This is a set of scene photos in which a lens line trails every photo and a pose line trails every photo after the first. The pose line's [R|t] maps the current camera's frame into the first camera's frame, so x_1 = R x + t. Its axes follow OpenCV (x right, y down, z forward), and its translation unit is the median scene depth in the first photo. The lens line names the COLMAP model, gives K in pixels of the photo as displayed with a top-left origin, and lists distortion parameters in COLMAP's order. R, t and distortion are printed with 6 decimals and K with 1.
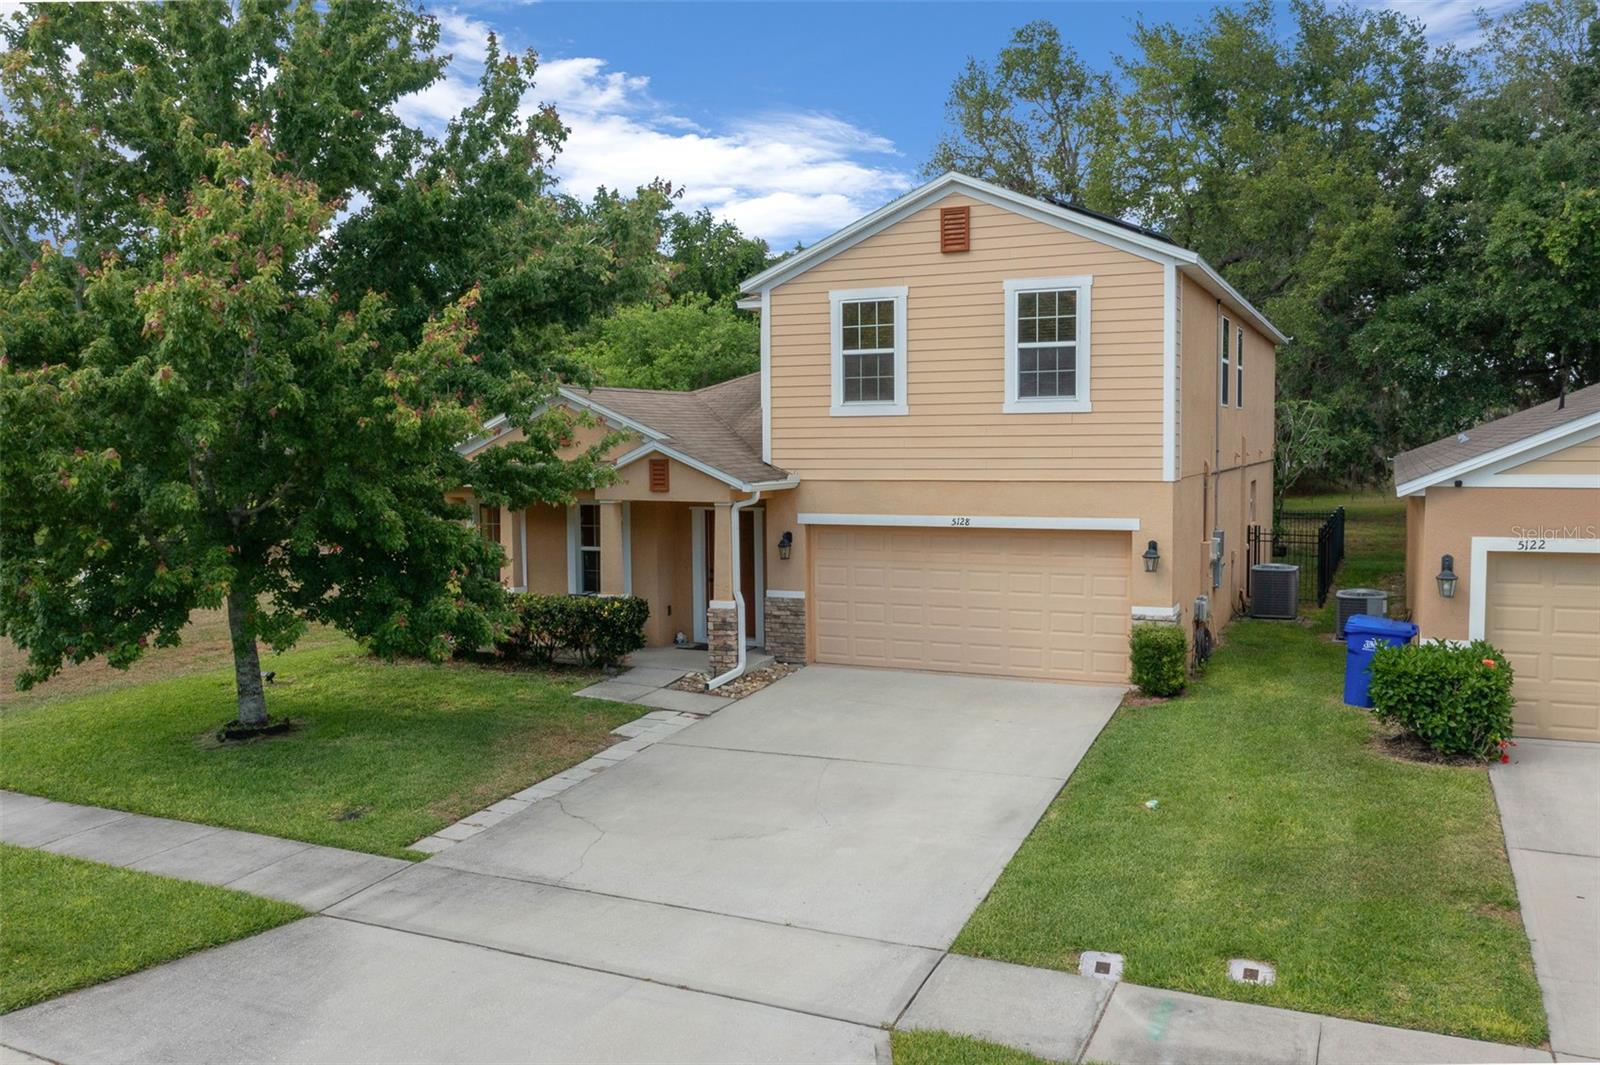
lens RADIAL K [[1291.0, 0, 800.0], [0, 1291.0, 532.5], [0, 0, 1]] dist [-0.020003, -0.001446]
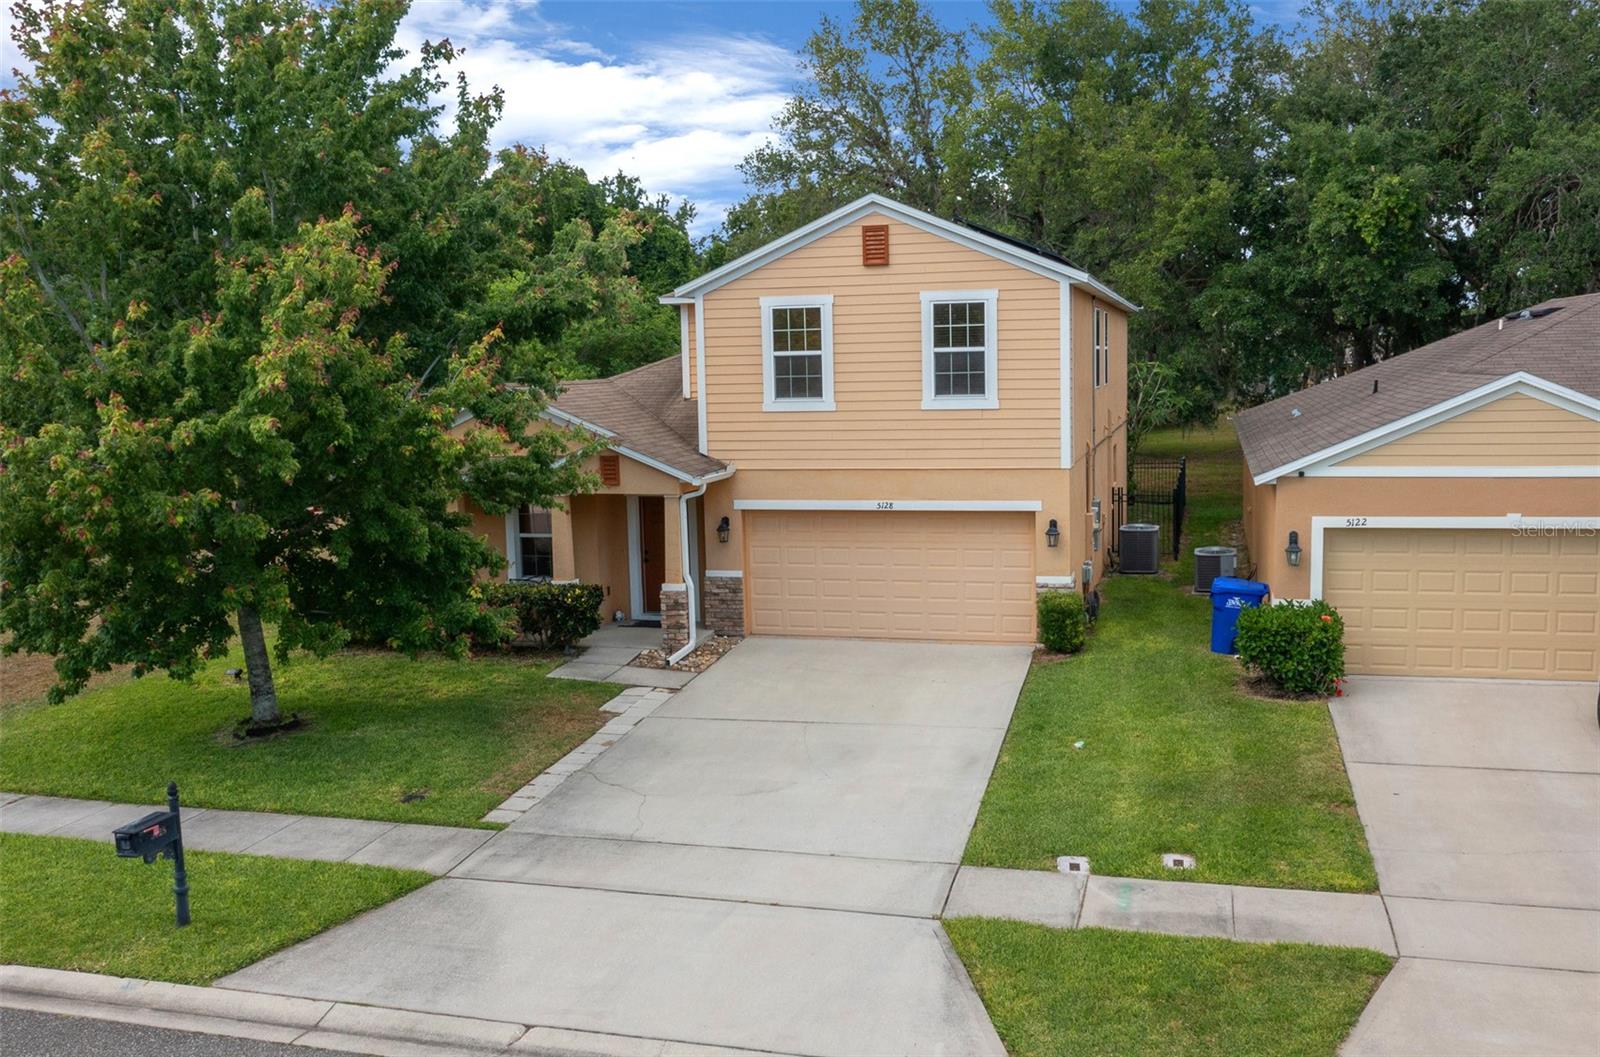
lens RADIAL K [[1402.0, 0, 849.5], [0, 1402.0, 529.4], [0, 0, 1]] dist [-0.014602, -0.000519]
pose [[0.983428, -0.033416, 0.178191, -0.140473], [0.024995, 0.998471, 0.049294, -0.054675], [-0.179566, -0.044023, 0.982760, -0.223197]]
